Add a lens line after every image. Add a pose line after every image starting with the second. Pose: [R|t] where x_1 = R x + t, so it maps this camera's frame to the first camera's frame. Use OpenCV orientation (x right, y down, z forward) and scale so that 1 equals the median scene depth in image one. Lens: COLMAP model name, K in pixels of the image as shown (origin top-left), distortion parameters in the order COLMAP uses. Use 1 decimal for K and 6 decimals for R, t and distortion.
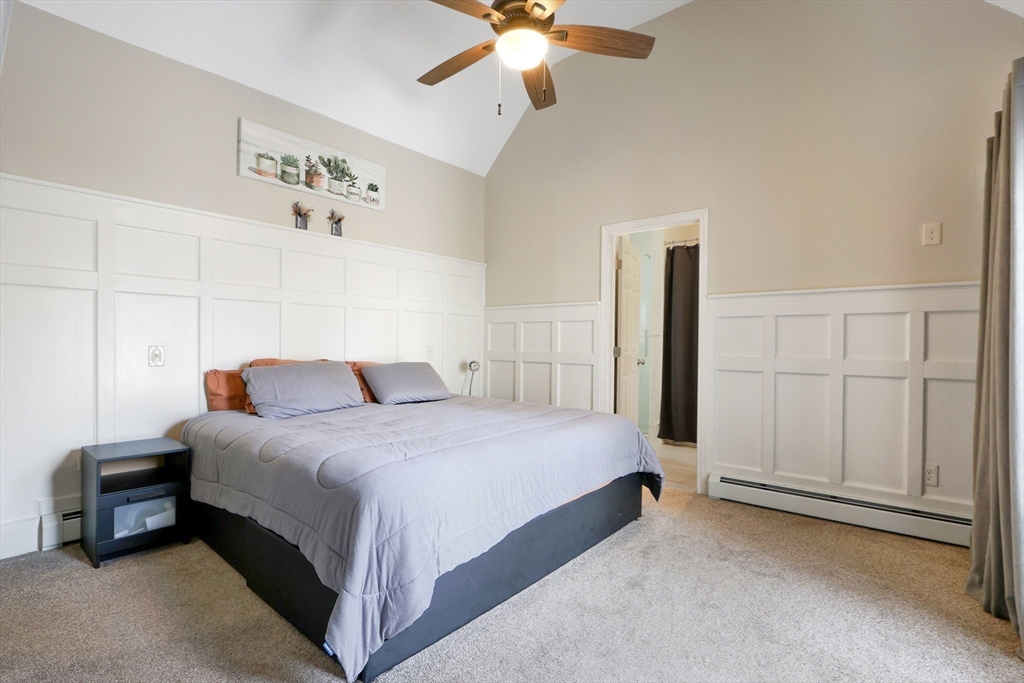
lens RADIAL K [[474.5, 0, 512.3], [0, 474.5, 346.1], [0, 0, 1]] dist [-0.015492, 0.001288]
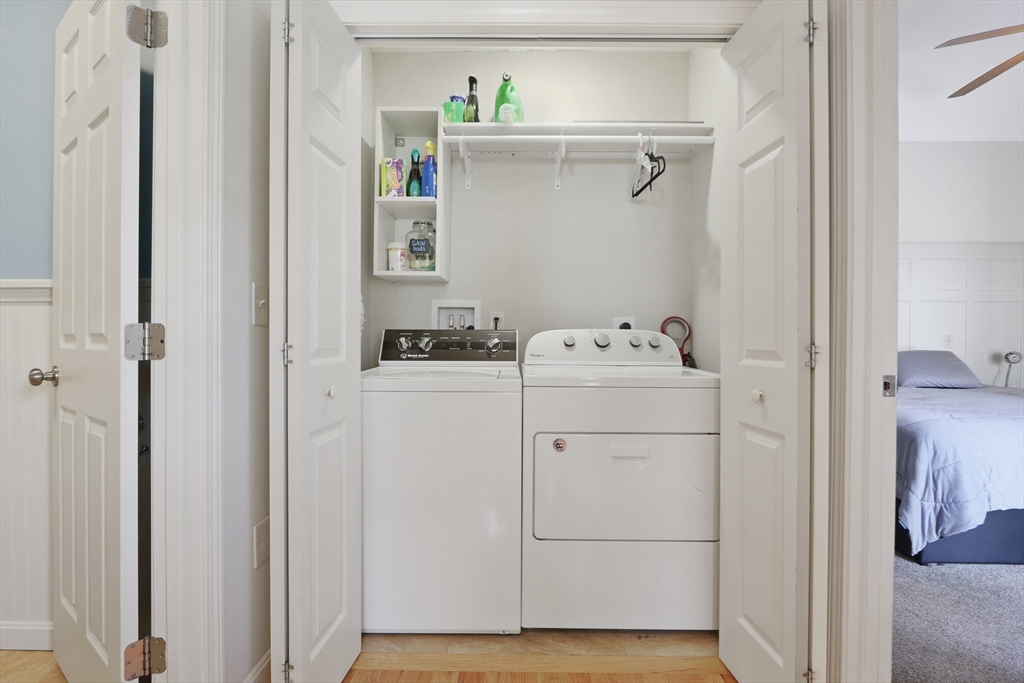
lens RADIAL K [[474.5, 0, 512.3], [0, 474.5, 346.1], [0, 0, 1]] dist [-0.015492, 0.001288]
pose [[0.634420, 0.000895, -0.772988, -0.000053], [0.005962, 0.999964, 0.006051, 0.032940], [0.772966, -0.008448, 0.634391, -0.863914]]
